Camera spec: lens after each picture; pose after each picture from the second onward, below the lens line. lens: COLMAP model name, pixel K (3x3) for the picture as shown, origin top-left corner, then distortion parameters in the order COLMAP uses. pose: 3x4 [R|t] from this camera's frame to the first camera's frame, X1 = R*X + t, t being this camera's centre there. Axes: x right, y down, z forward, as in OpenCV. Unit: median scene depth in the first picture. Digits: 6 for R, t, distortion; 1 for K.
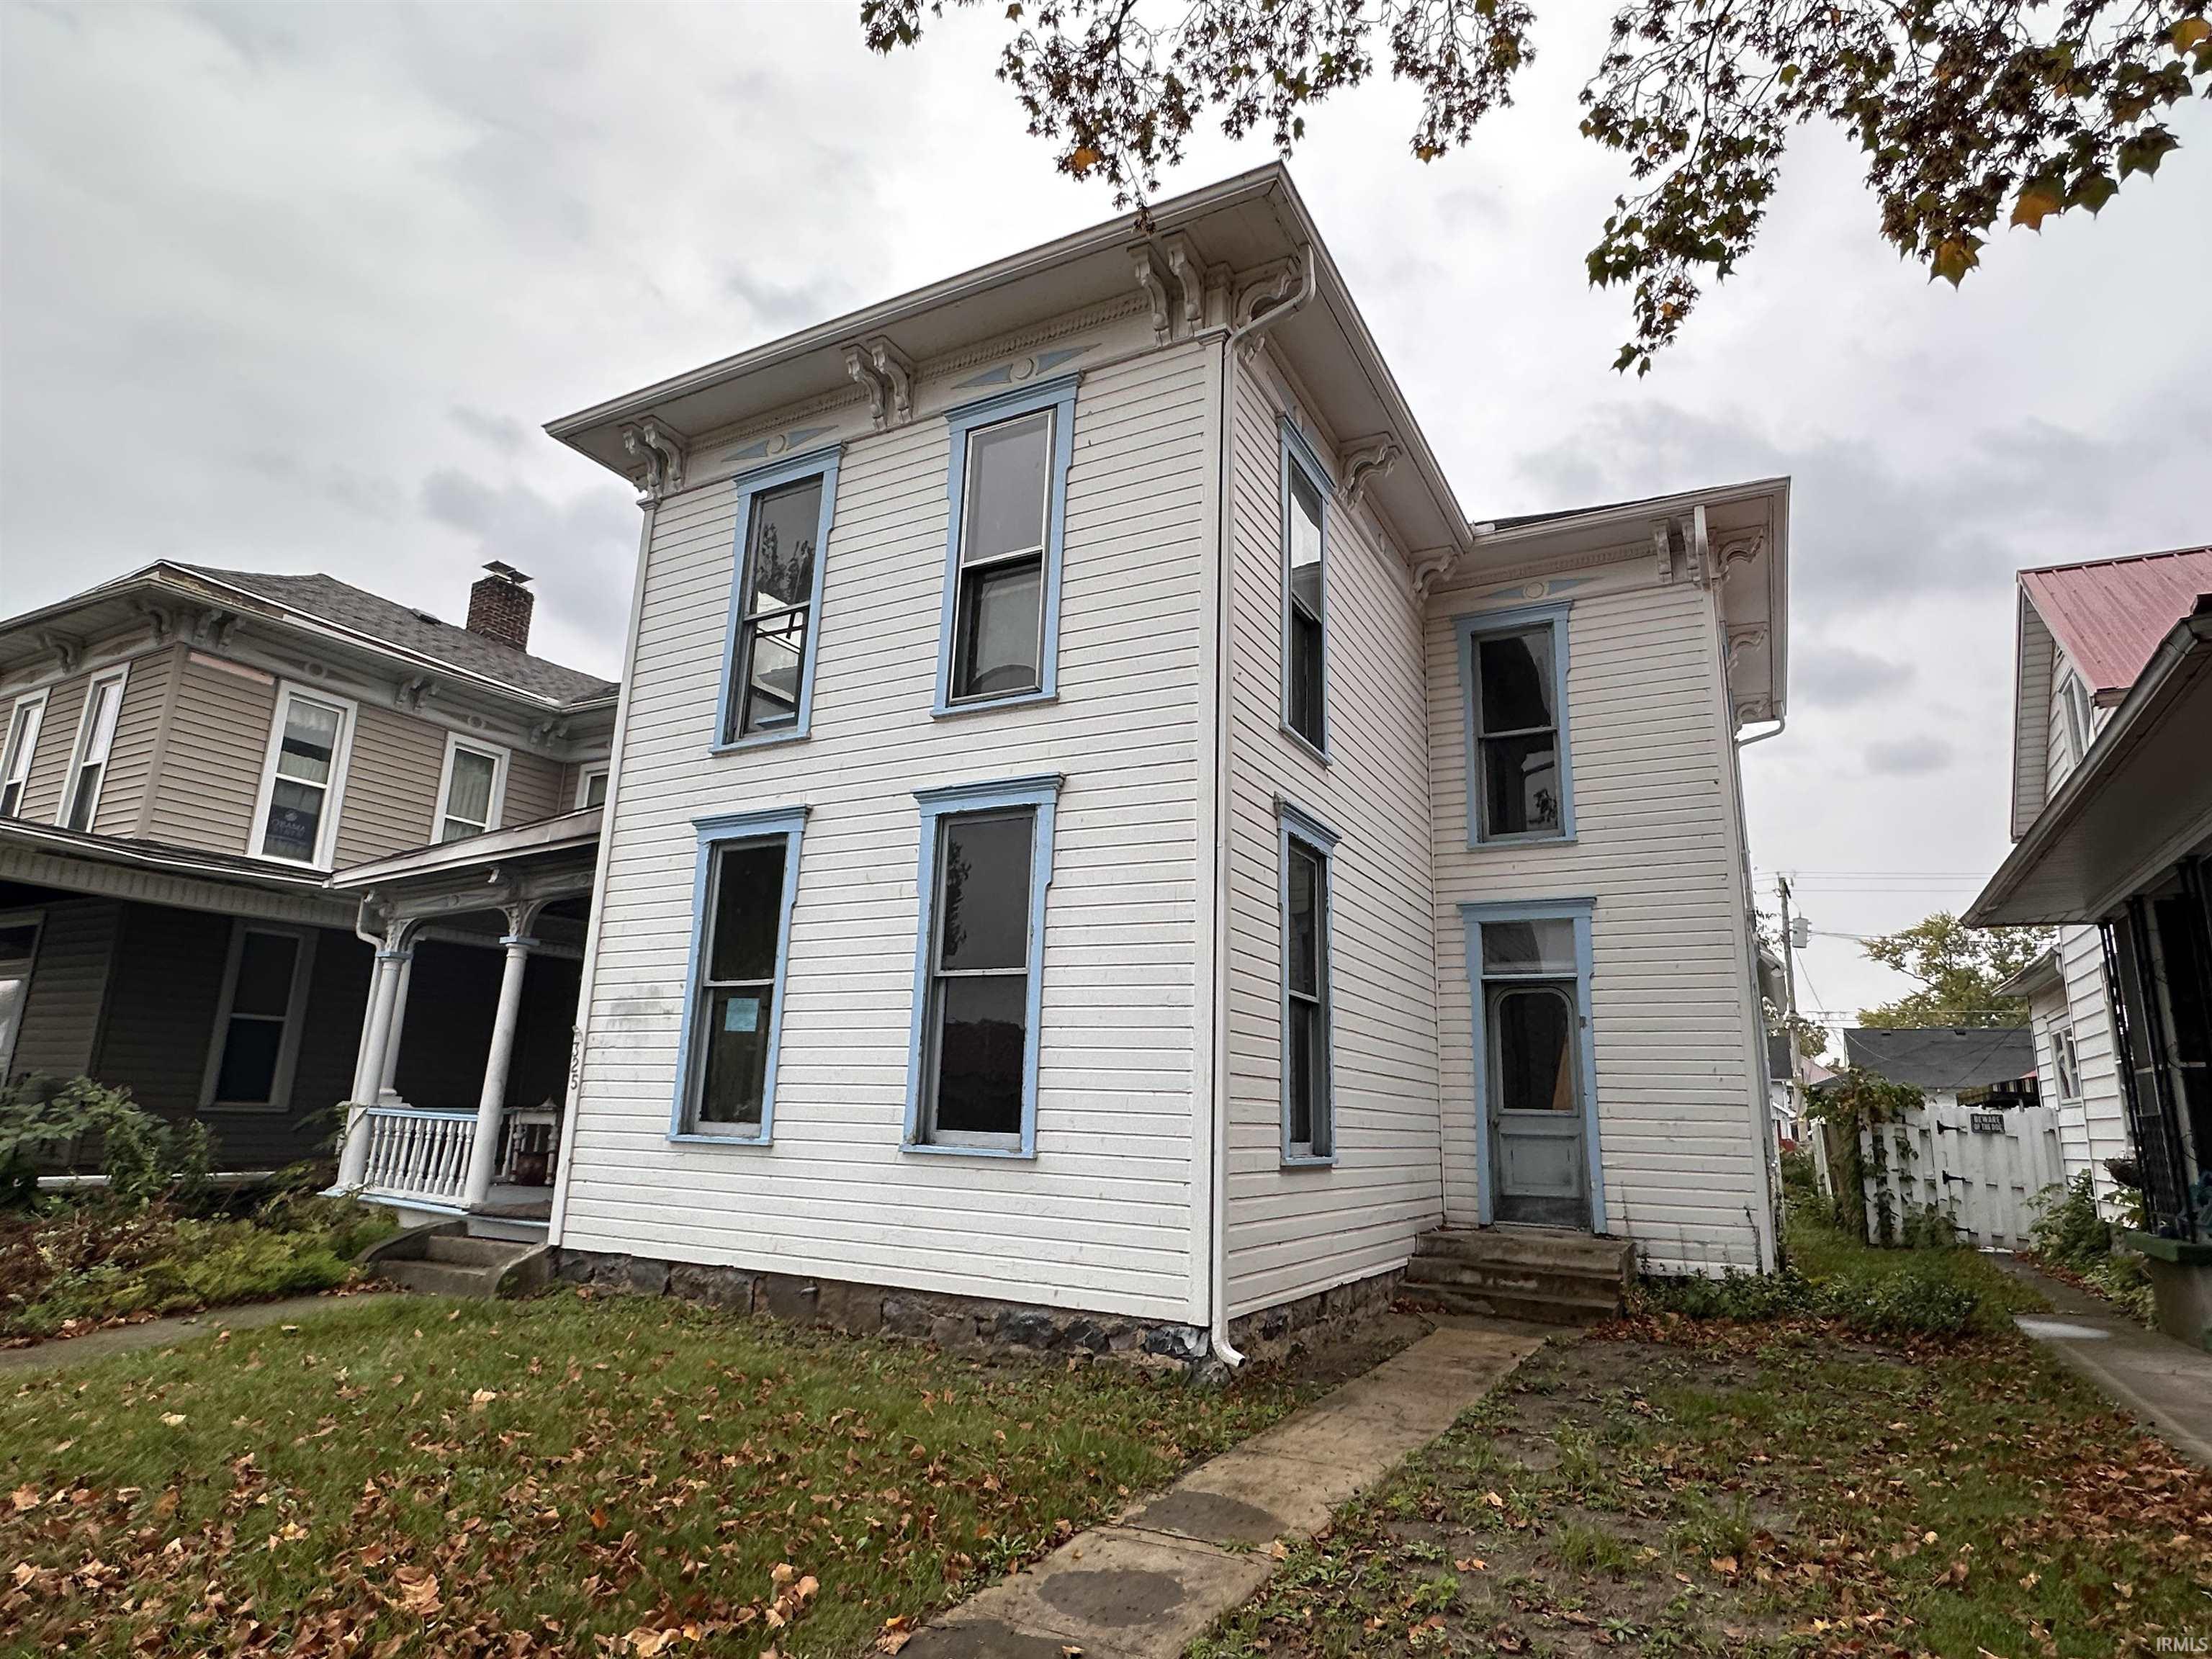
lens RADIAL K [[1216.9, 0, 1106.0], [0, 1216.9, 829.5], [0, 0, 1]] dist [-0.001923, -0.000165]
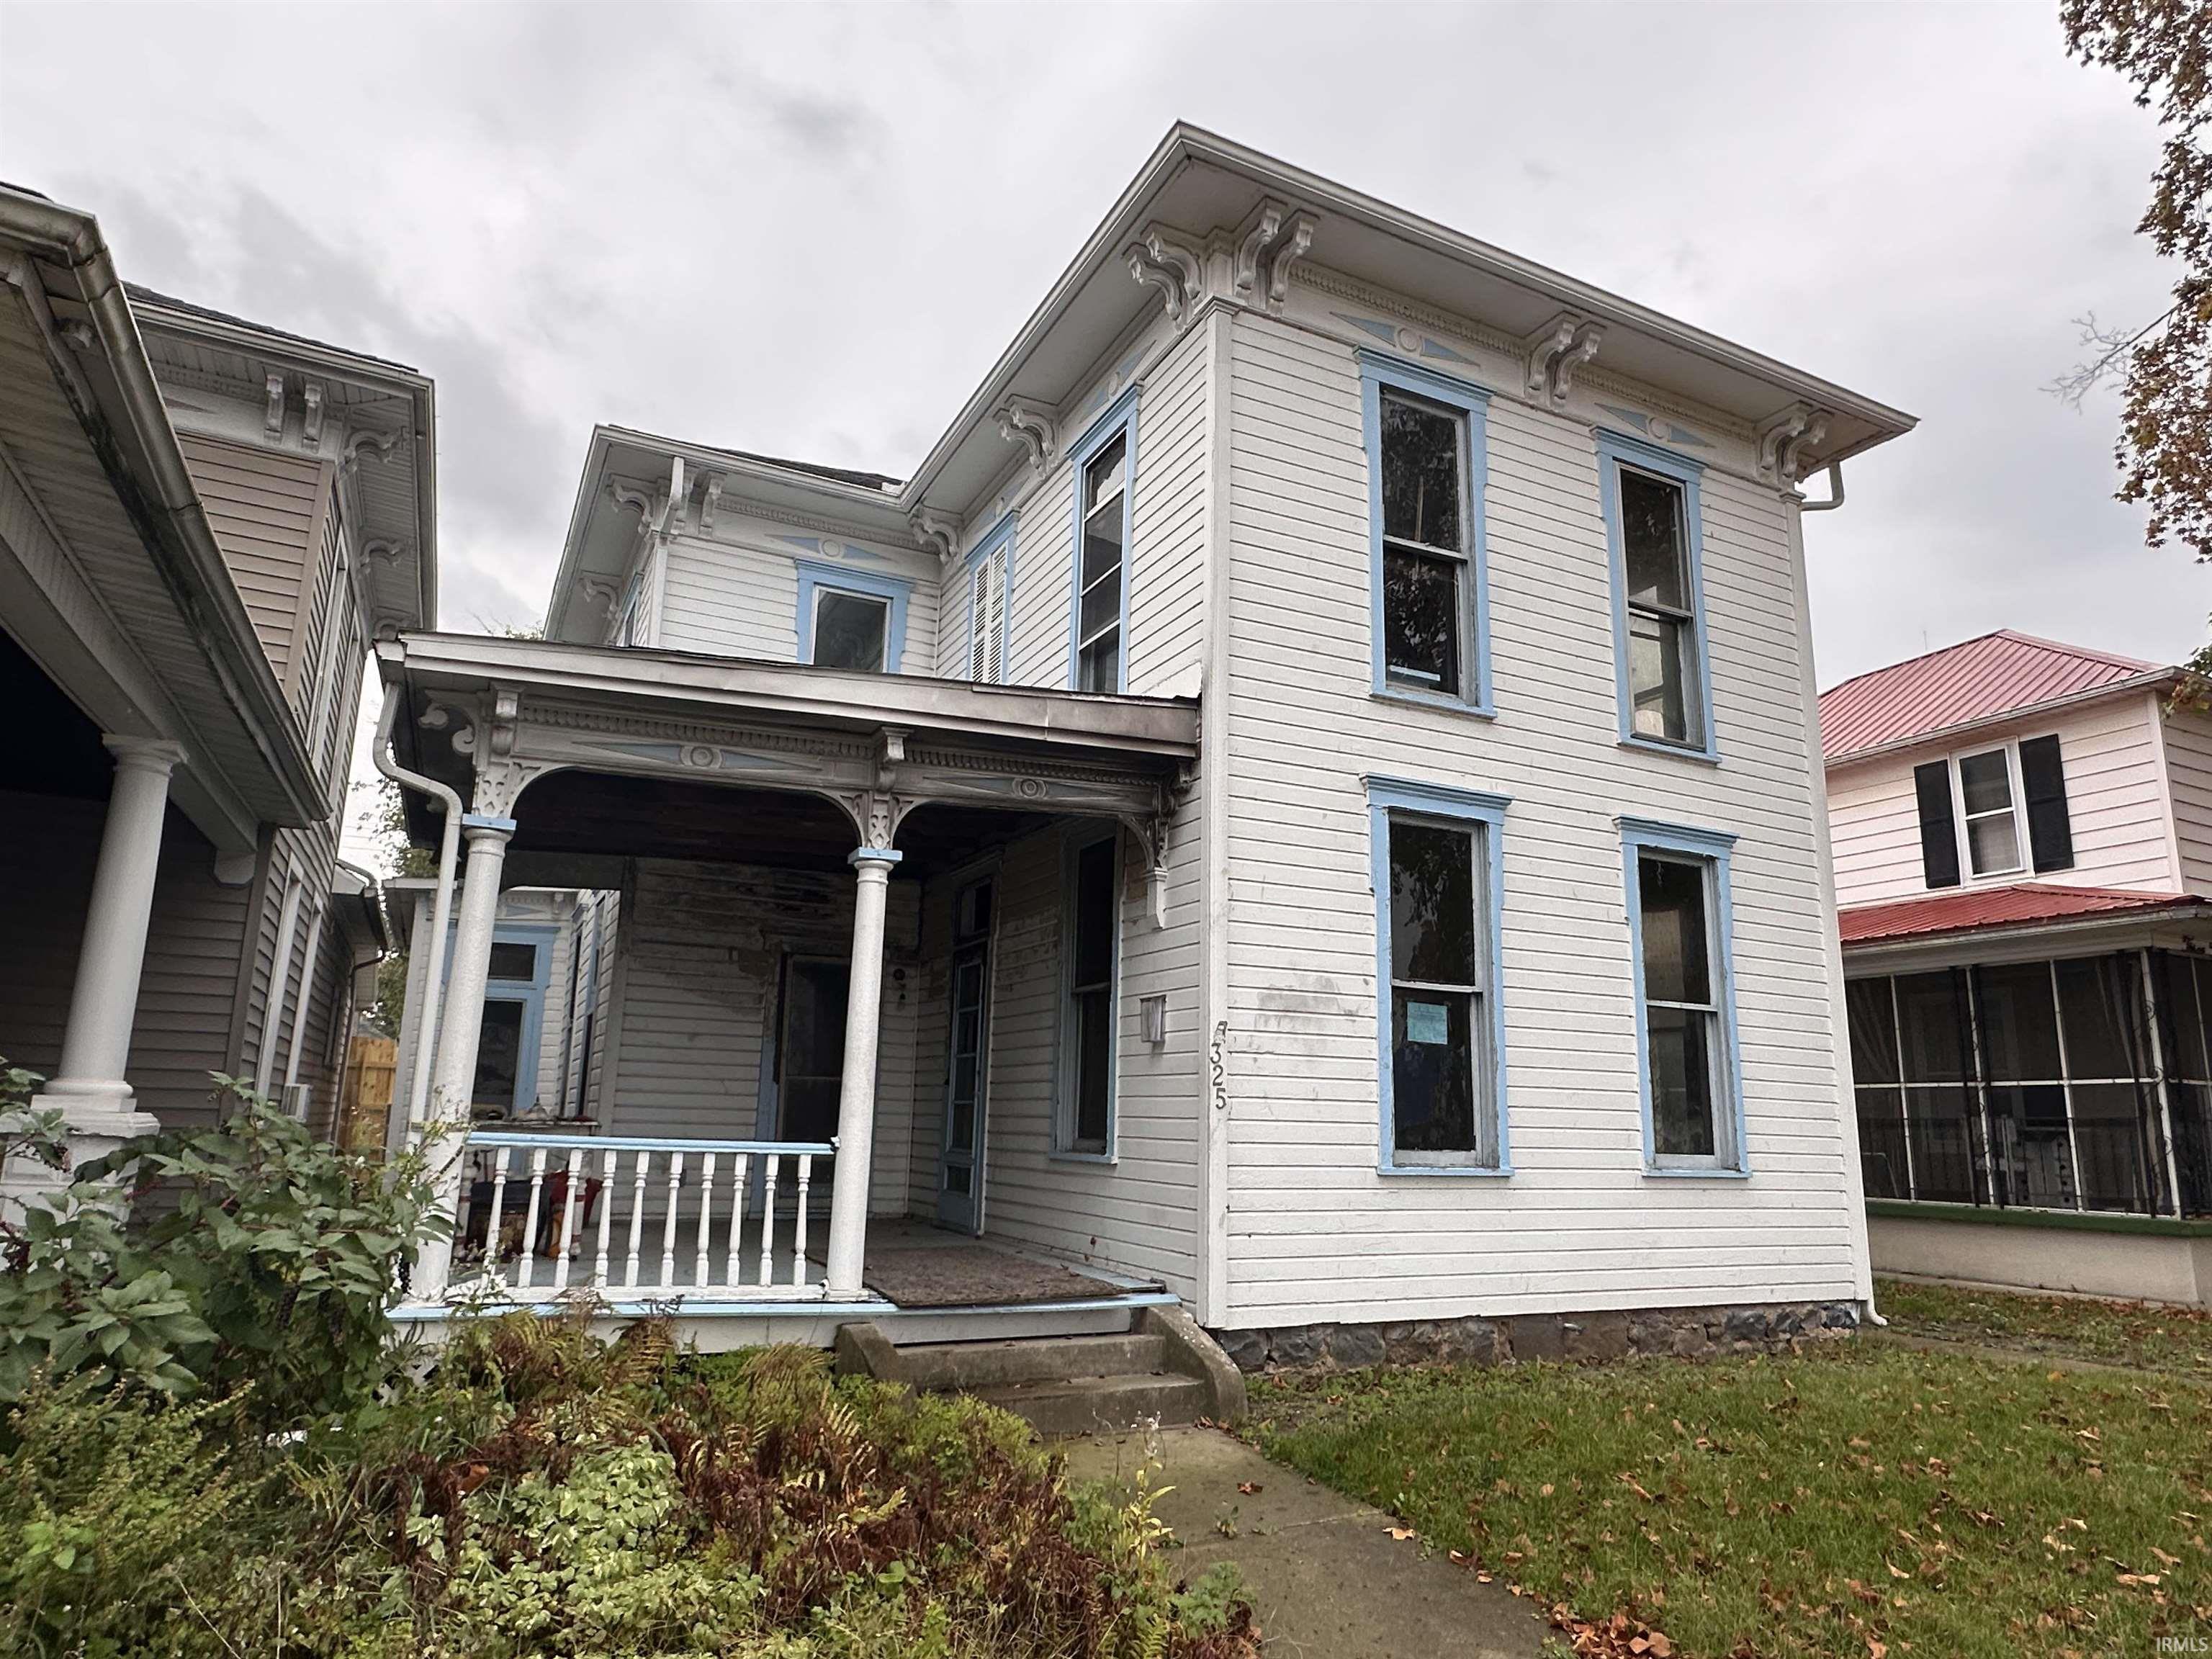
lens RADIAL K [[1321.9, 0, 1104.5], [0, 1321.9, 845.8], [0, 0, 1]] dist [-0.002413, 0.000181]
pose [[0.576026, 0.153154, 0.802956, -1.193440], [-0.195463, 0.979602, -0.046626, 0.118792], [-0.793718, -0.130090, 0.594212, 0.652513]]
